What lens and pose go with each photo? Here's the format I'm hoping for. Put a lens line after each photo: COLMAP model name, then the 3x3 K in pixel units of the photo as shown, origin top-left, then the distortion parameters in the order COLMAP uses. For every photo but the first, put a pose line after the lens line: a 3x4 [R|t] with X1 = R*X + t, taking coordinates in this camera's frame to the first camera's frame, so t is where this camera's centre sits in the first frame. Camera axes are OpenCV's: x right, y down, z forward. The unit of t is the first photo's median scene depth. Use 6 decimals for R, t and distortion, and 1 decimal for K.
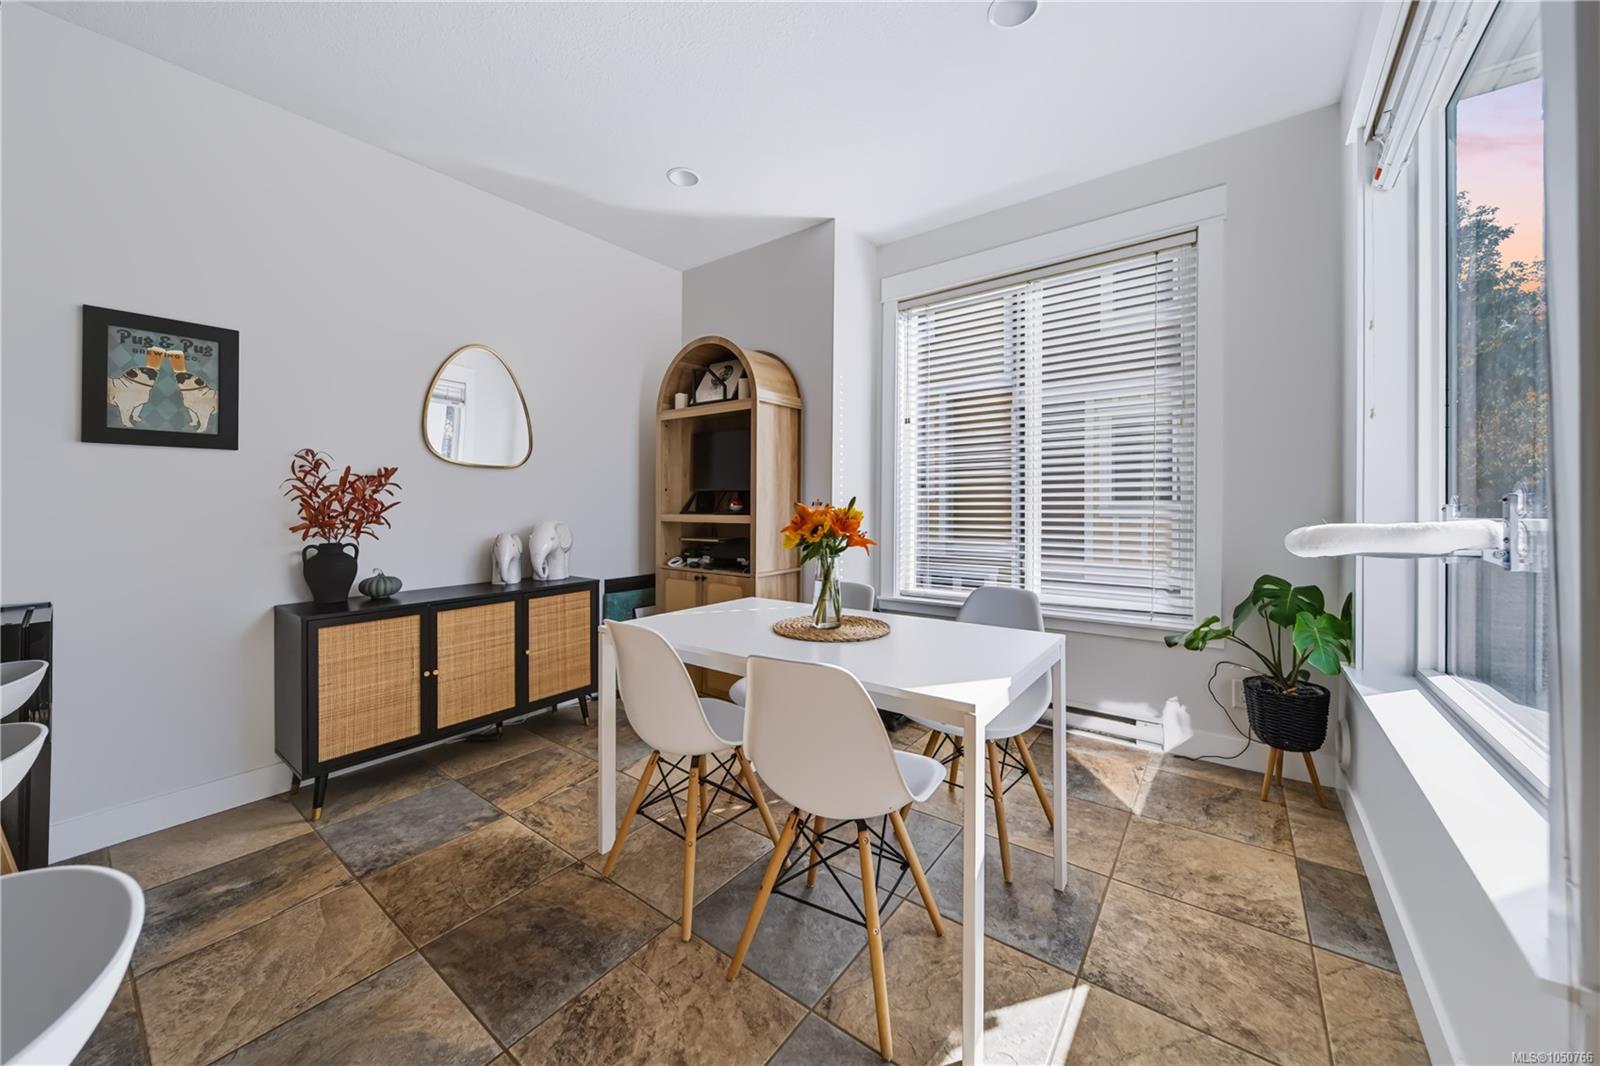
lens RADIAL K [[572.5, 0, 798.7], [0, 572.5, 503.1], [0, 0, 1]] dist [-0.002451, -0.000298]
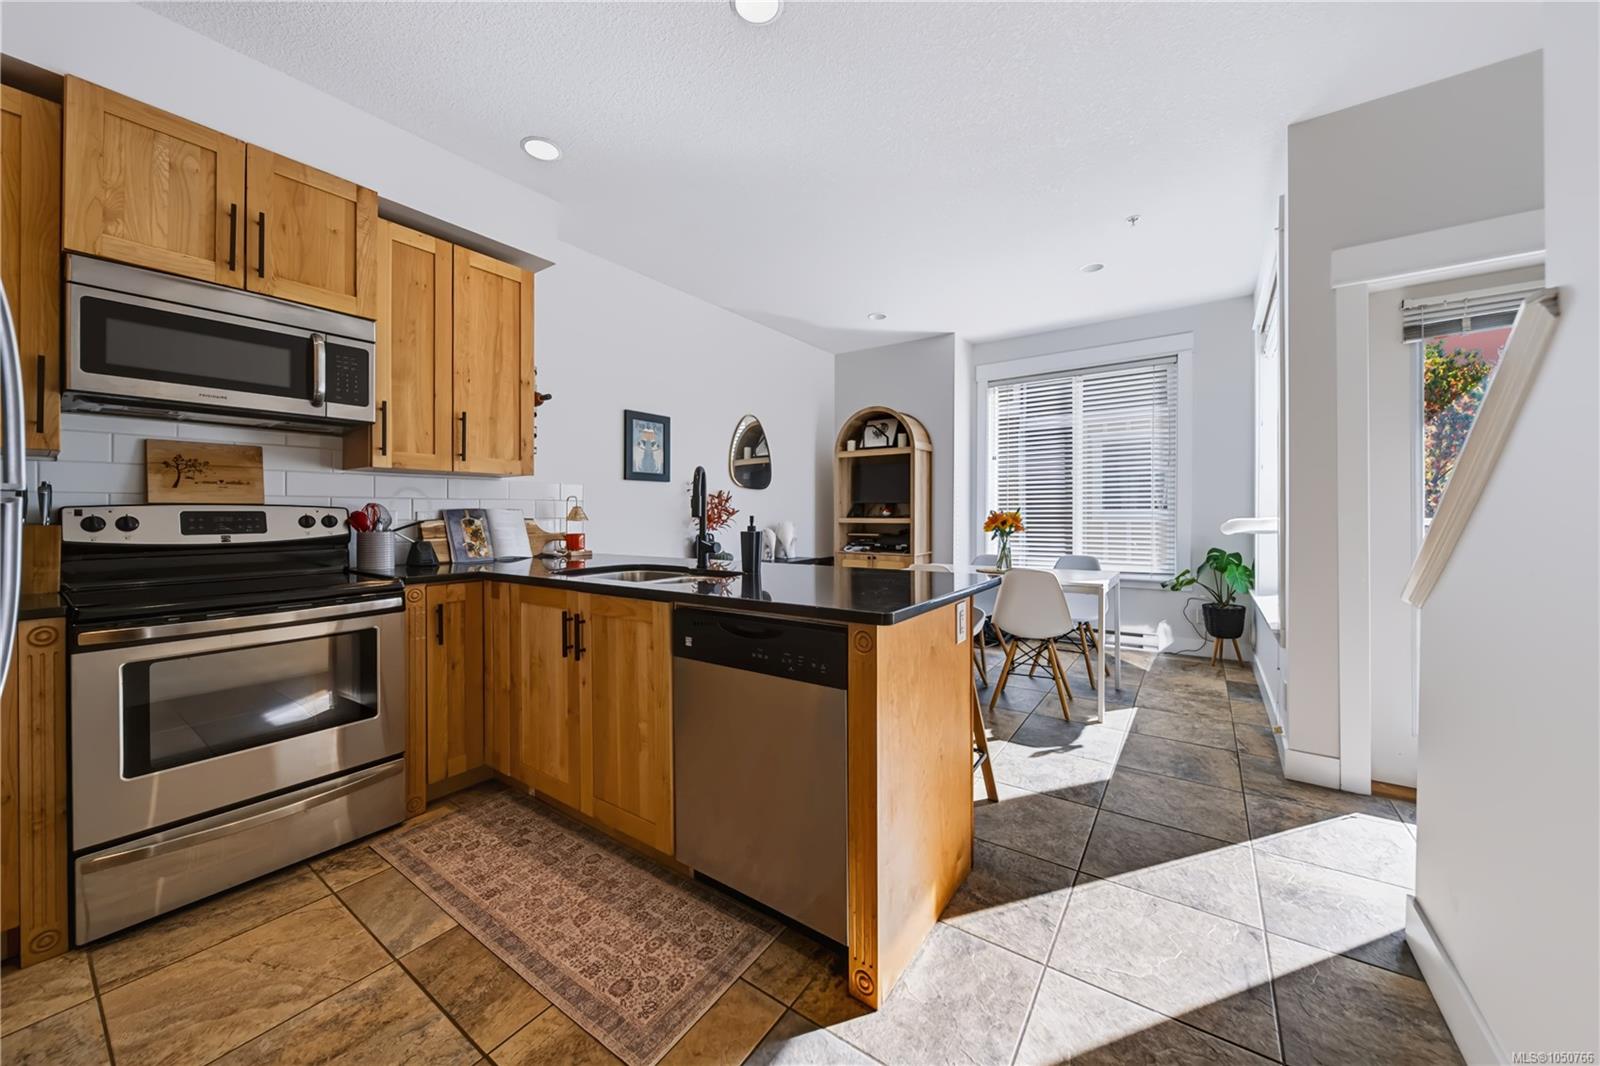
lens RADIAL K [[568.0, 0, 799.9], [0, 568.0, 514.1], [0, 0, 1]] dist [-0.001262, -0.000112]
pose [[0.999316, -0.001946, 0.036926, -0.626537], [0.001839, 0.999994, 0.002934, 0.005749], [-0.036931, -0.002865, 0.999314, -0.835539]]
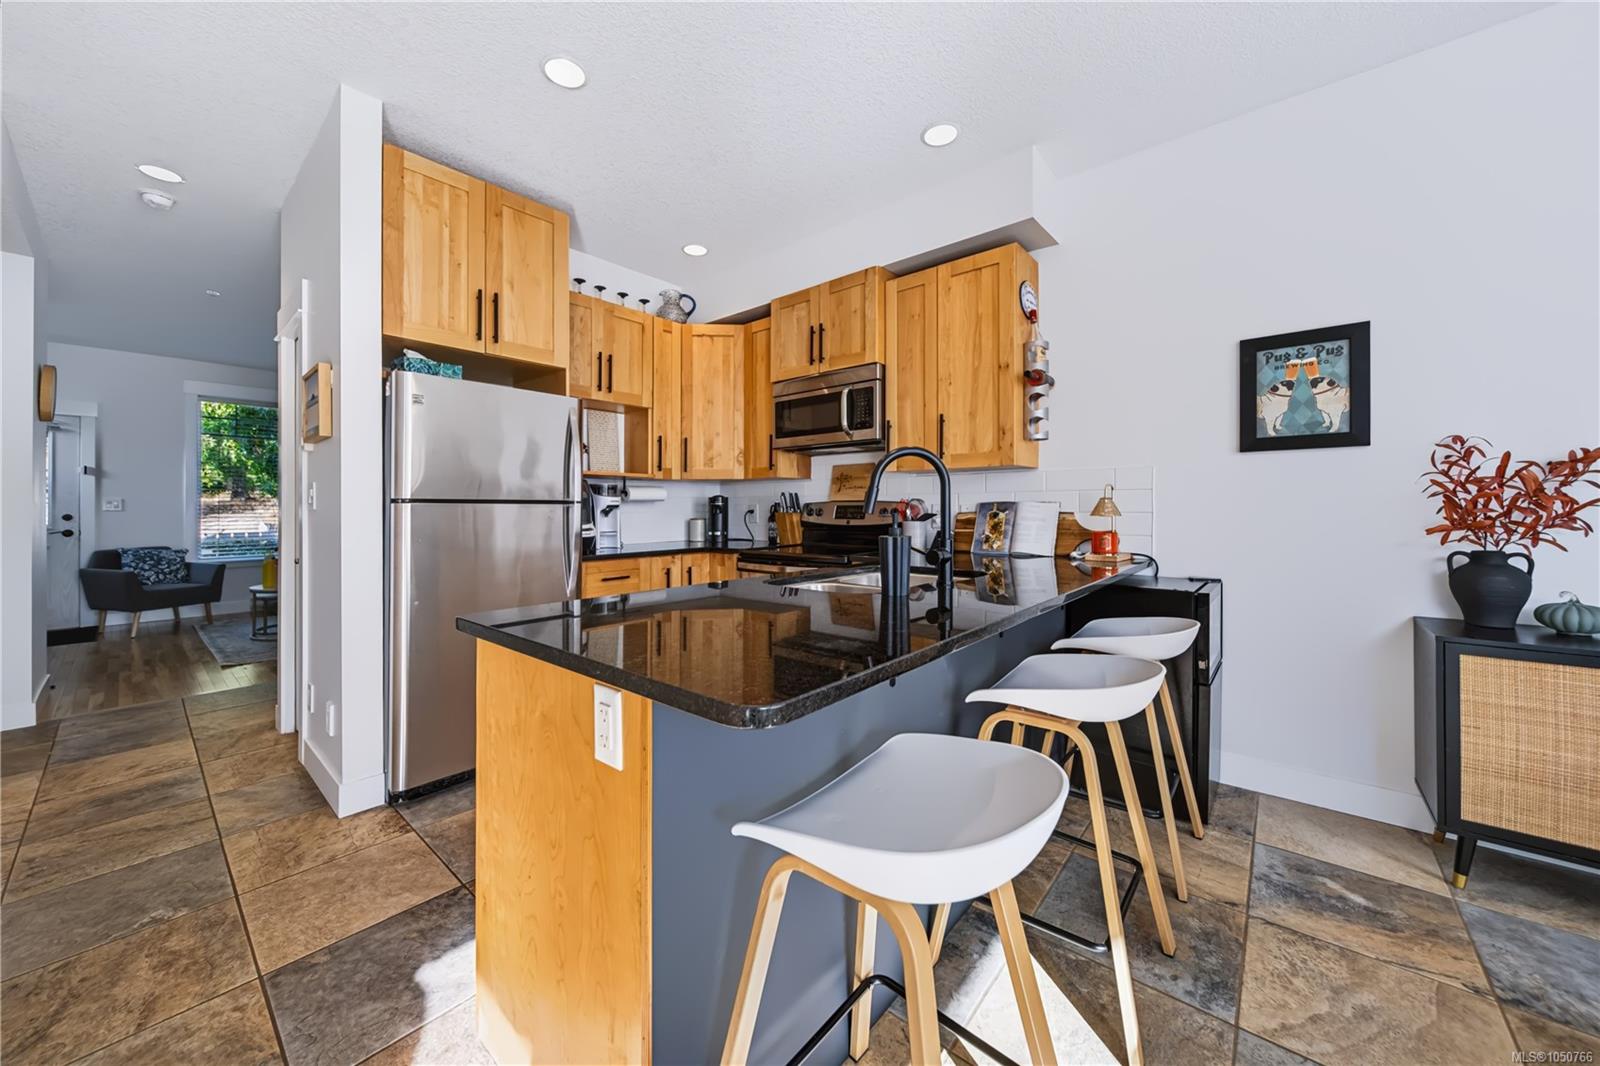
lens RADIAL K [[572.5, 0, 798.7], [0, 572.5, 503.1], [0, 0, 1]] dist [-0.002451, -0.000298]
pose [[-0.055618, -0.004355, -0.998443, 0.023330], [0.006337, 0.999969, -0.004715, 0.001748], [0.998432, -0.006590, -0.055589, 0.097984]]
